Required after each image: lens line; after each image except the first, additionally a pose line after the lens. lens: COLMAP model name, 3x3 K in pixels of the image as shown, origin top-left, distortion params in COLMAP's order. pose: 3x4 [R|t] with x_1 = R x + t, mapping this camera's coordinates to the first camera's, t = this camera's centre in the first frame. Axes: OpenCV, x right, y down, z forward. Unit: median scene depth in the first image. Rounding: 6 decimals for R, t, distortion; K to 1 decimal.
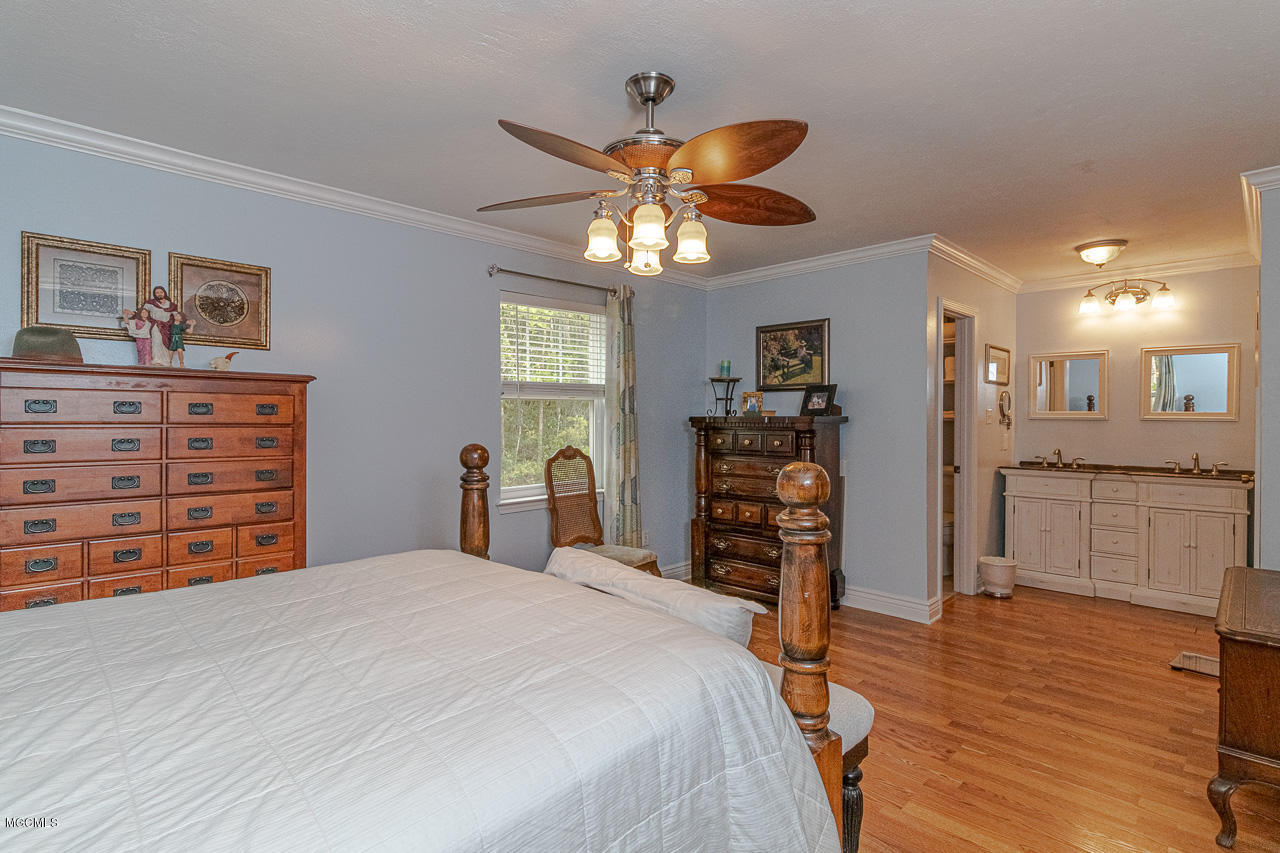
lens RADIAL K [[623.0, 0, 645.0], [0, 623.0, 438.1], [0, 0, 1]] dist [-0.002428, -0.000340]
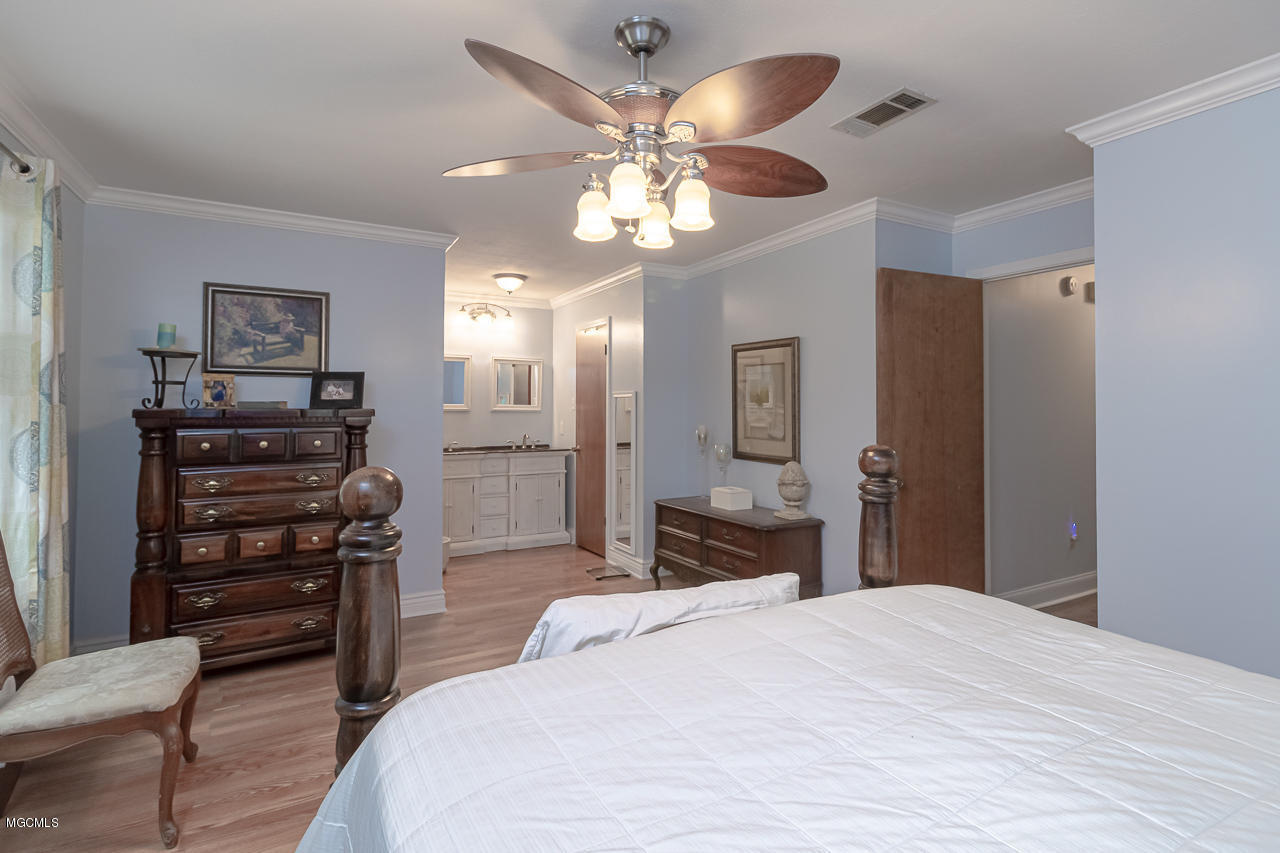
lens RADIAL K [[596.3, 0, 640.2], [0, 596.3, 411.4], [0, 0, 1]] dist [0.002459, -0.000066]
pose [[0.295236, -0.005647, 0.955408, -0.349841], [0.030971, 0.999514, -0.003663, -0.015102], [-0.954922, 0.030671, 0.295267, 0.358290]]
